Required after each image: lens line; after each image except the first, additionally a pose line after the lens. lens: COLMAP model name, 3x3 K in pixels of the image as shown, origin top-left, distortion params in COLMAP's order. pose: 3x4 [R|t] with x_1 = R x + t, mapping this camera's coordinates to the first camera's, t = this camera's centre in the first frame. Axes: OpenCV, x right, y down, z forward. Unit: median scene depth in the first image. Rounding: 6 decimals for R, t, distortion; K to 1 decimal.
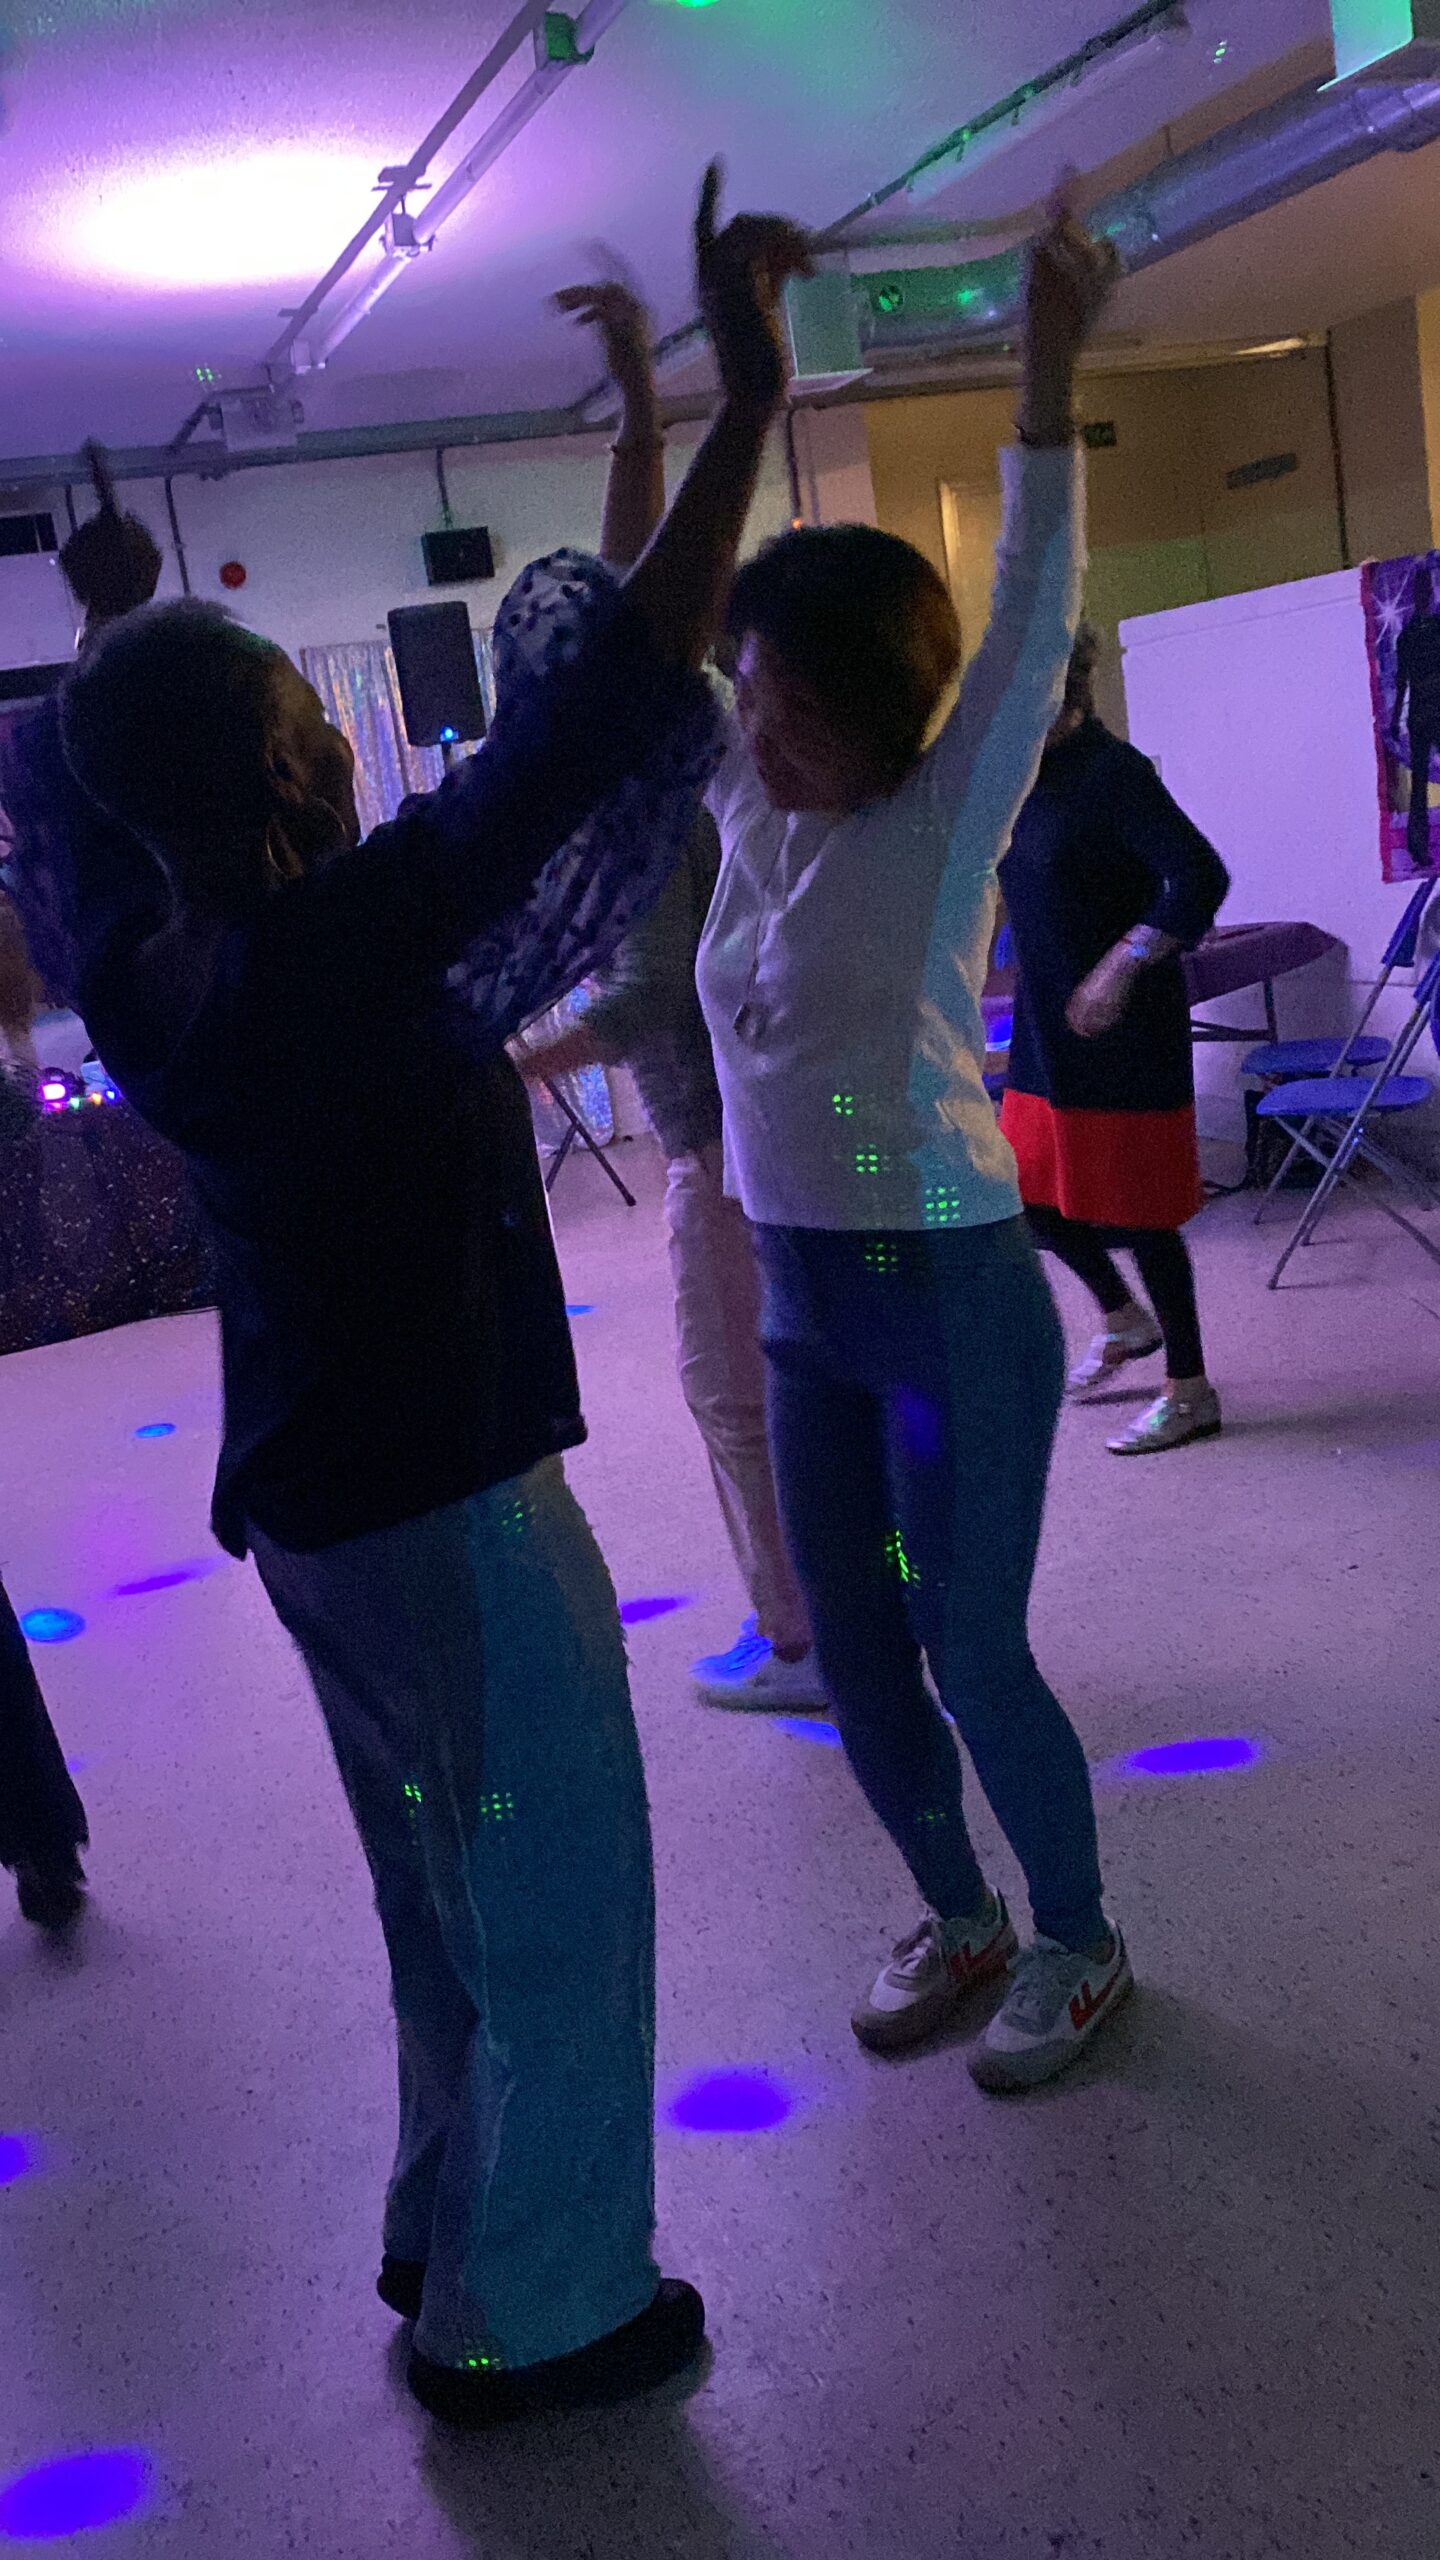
lens RADIAL K [[2231.3, 0, 721.4], [0, 2231.3, 1247.9], [0, 0, 1]] dist [0.075851, -0.162219]
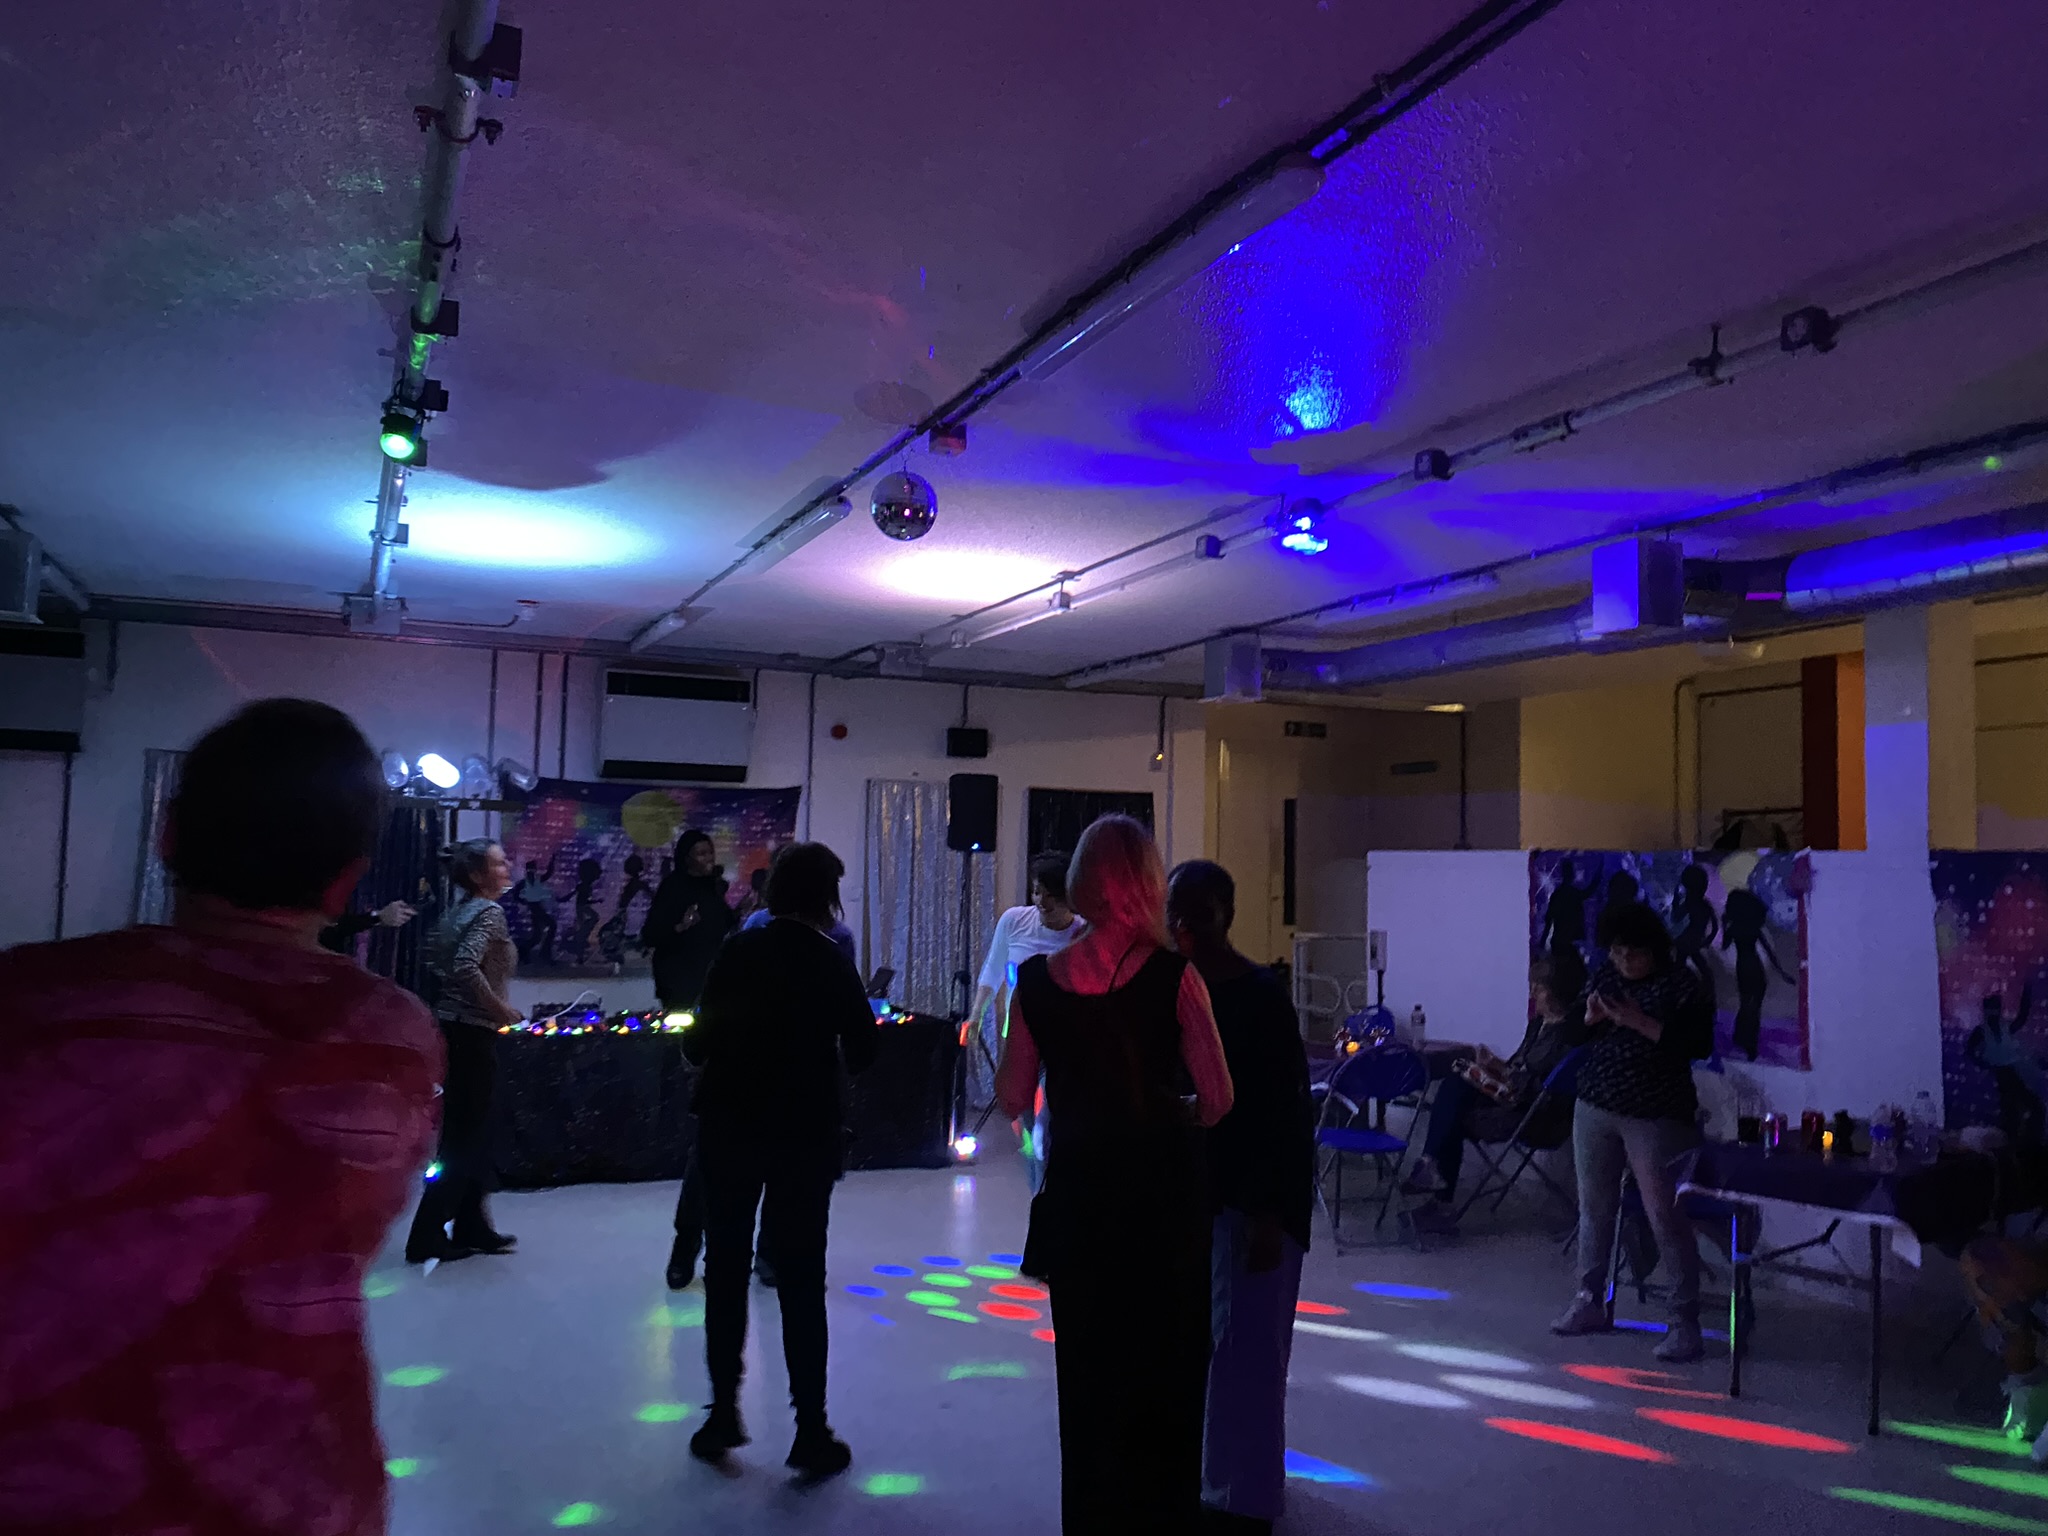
lens RADIAL K [[1558.4, 0, 1000.0], [0, 1558.4, 765.5], [0, 0, 1]] dist [0.040389, -0.051219]
pose [[0.985187, 0.170424, 0.019057, -0.156849], [-0.158628, 0.947894, -0.276285, 0.037656], [-0.065149, 0.269169, 0.960887, -0.166683]]
